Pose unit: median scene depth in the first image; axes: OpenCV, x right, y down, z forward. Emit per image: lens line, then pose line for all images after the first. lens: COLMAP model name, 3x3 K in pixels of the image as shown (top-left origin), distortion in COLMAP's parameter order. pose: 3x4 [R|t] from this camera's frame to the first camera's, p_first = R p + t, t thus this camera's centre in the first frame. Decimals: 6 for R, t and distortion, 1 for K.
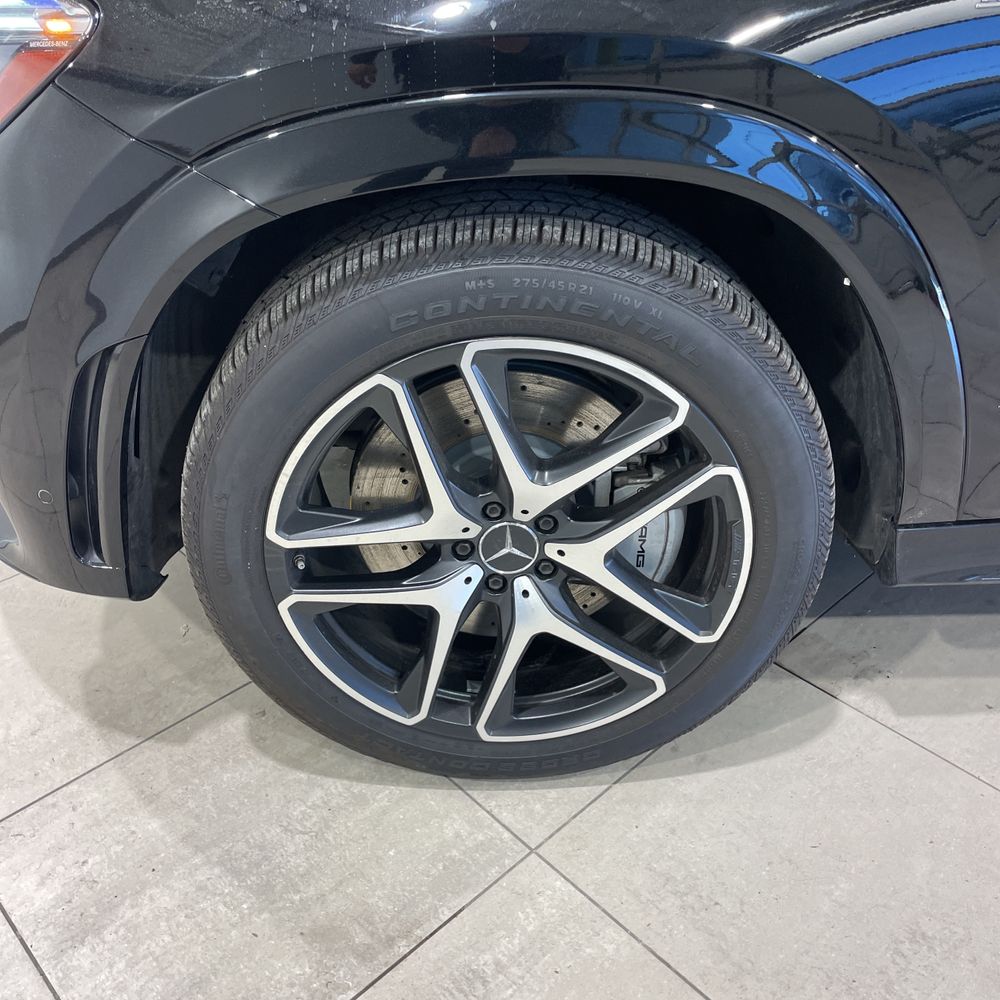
lens RADIAL K [[992.9, 0, 500.0], [0, 992.9, 500.0], [0, 0, 1]] dist [0.092539, -0.138875]
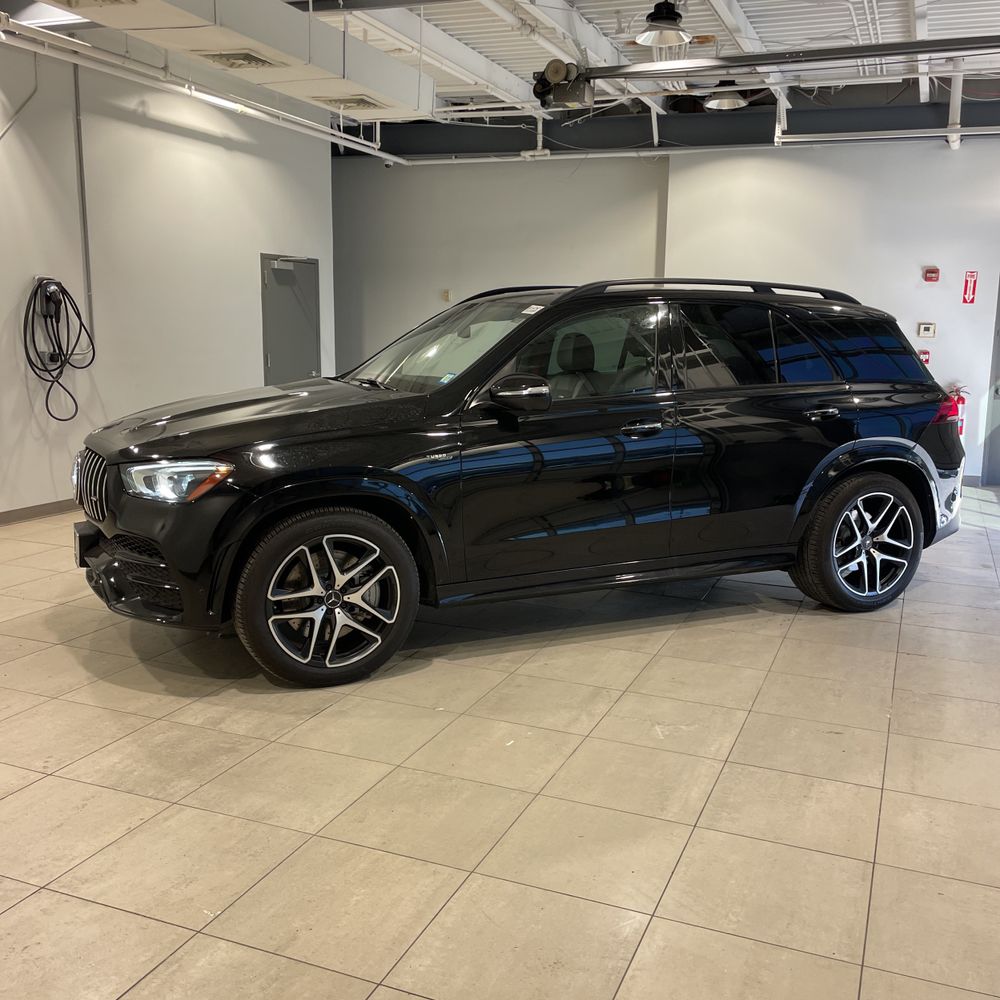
lens RADIAL K [[992.9, 0, 500.0], [0, 992.9, 500.0], [0, 0, 1]] dist [0.092539, -0.138875]
pose [[0.913628, -0.038510, 0.404724, -0.898135], [0.194603, 0.915473, -0.352191, 1.124928], [-0.356951, 0.400532, 0.843895, -2.407627]]
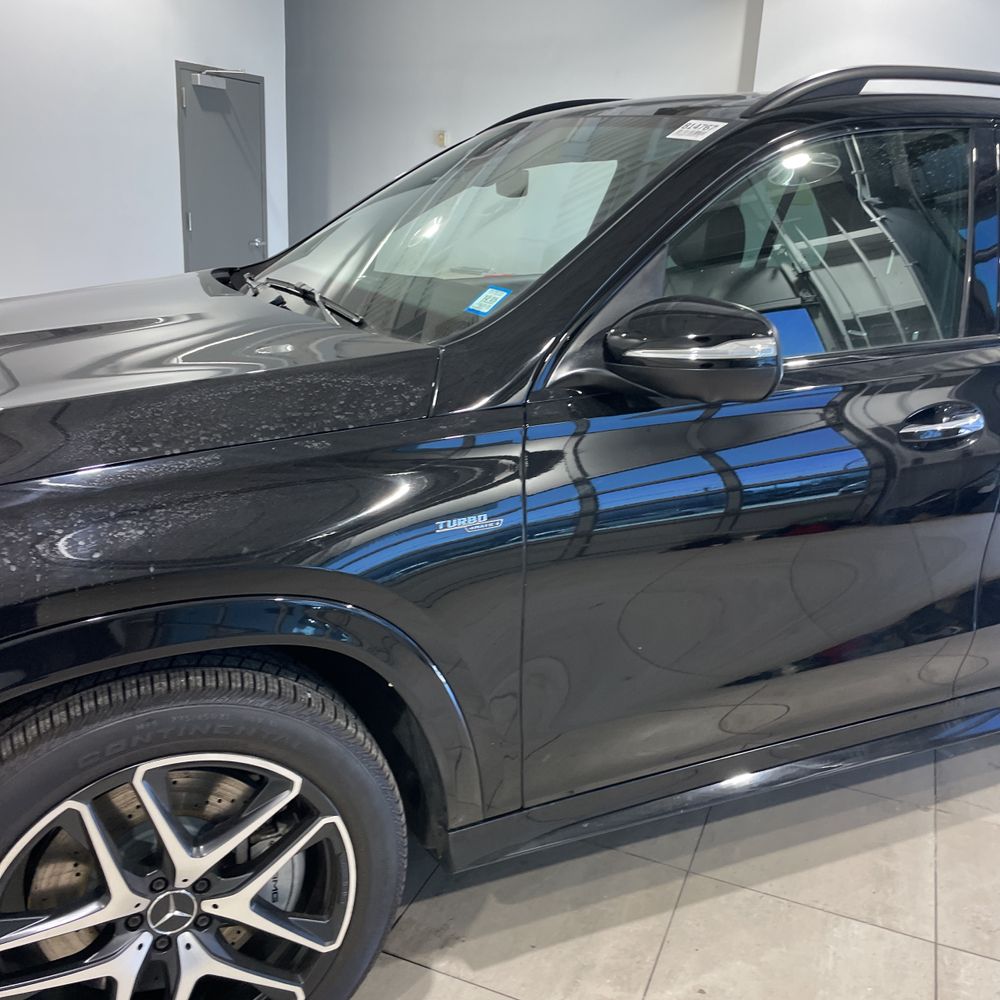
lens RADIAL K [[992.9, 0, 500.0], [0, 992.9, 500.0], [0, 0, 1]] dist [0.092539, -0.138875]
pose [[0.905869, -0.061360, 0.419089, -0.125746], [0.170996, 0.958215, -0.229315, -0.094284], [-0.387506, 0.279392, 0.878509, -0.474848]]
